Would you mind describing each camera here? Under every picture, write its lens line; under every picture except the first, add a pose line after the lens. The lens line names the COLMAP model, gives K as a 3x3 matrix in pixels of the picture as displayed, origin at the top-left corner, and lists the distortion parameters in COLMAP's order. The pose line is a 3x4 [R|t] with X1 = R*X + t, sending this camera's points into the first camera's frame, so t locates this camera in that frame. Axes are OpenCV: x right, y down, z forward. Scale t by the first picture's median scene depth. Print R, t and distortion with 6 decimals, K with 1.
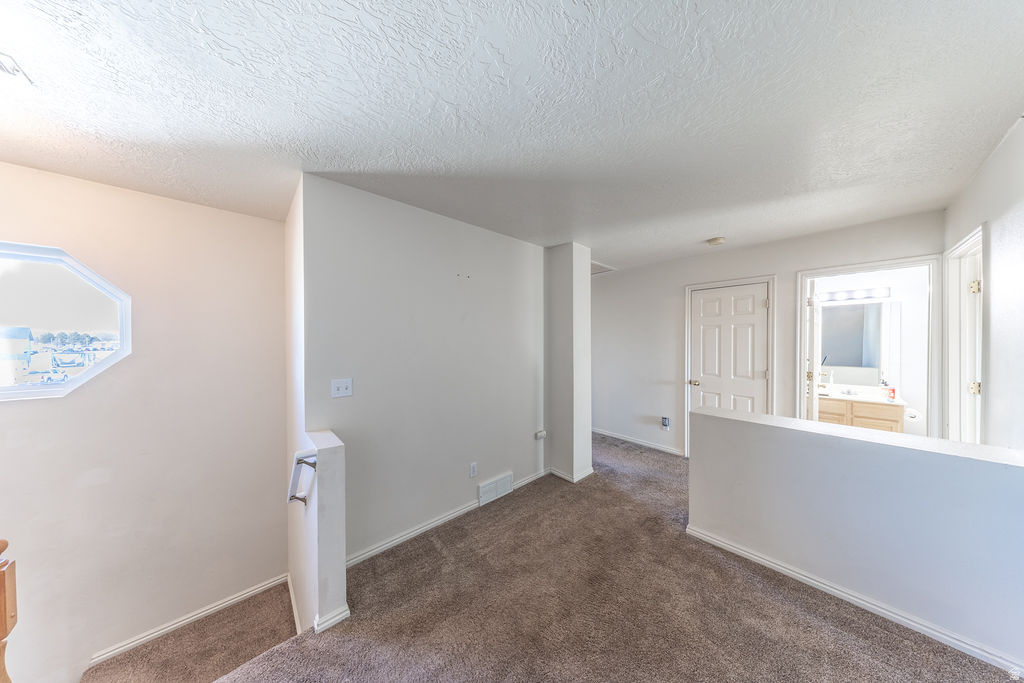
lens RADIAL K [[295.6, 0, 513.4], [0, 295.6, 338.7], [0, 0, 1]] dist [0.000999, 0.000009]
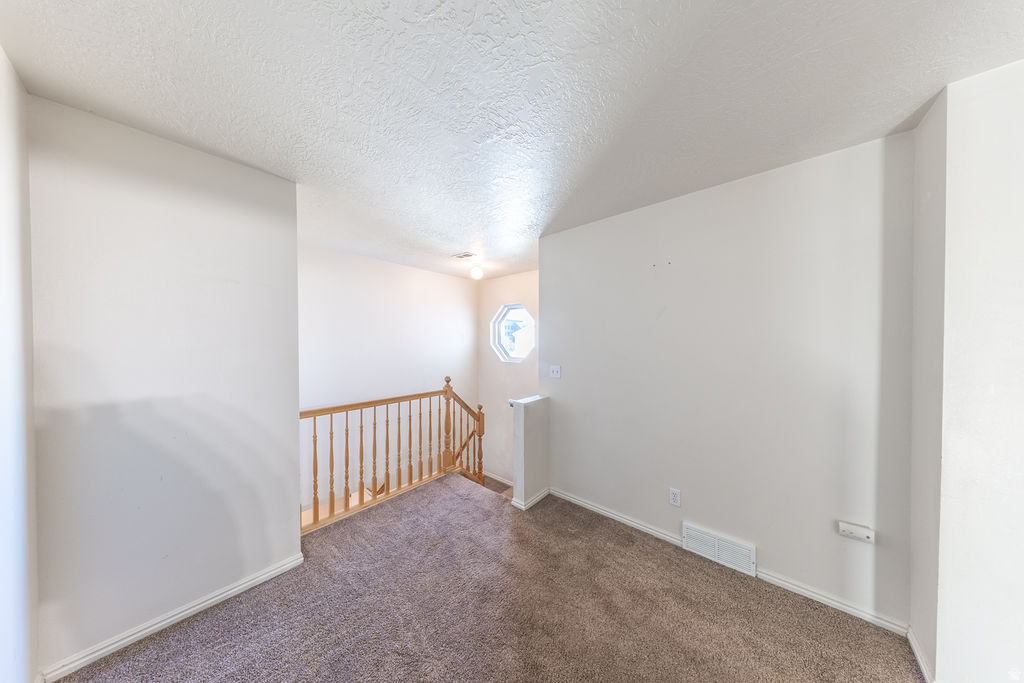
lens RADIAL K [[295.6, 0, 513.8], [0, 295.6, 342.9], [0, 0, 1]] dist [0.000999, 0.000009]
pose [[0.121063, 0.015779, -0.992519, 0.825291], [0.003030, 0.999863, 0.016265, 0.001053], [0.992640, -0.004976, 0.120999, 0.611233]]
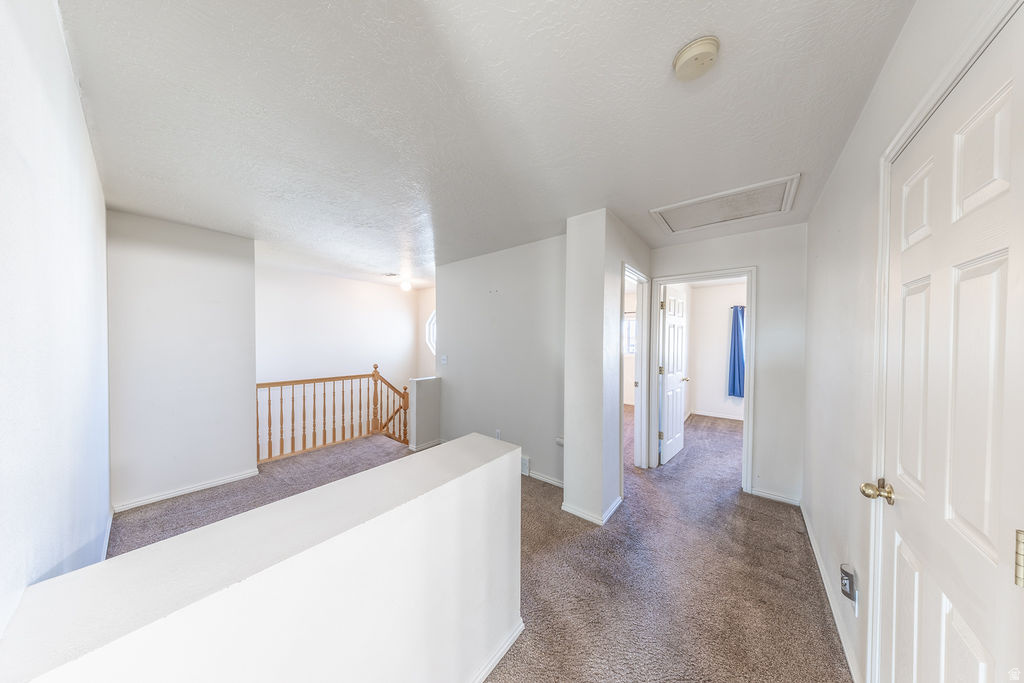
lens RADIAL K [[295.6, 0, 512.9], [0, 295.6, 342.6], [0, 0, 1]] dist [0.000999, 0.000009]
pose [[0.160155, 0.022229, -0.986842, 1.551096], [-0.003833, 0.999753, 0.021897, -0.003669], [0.987084, 0.000276, 0.160201, 1.127726]]
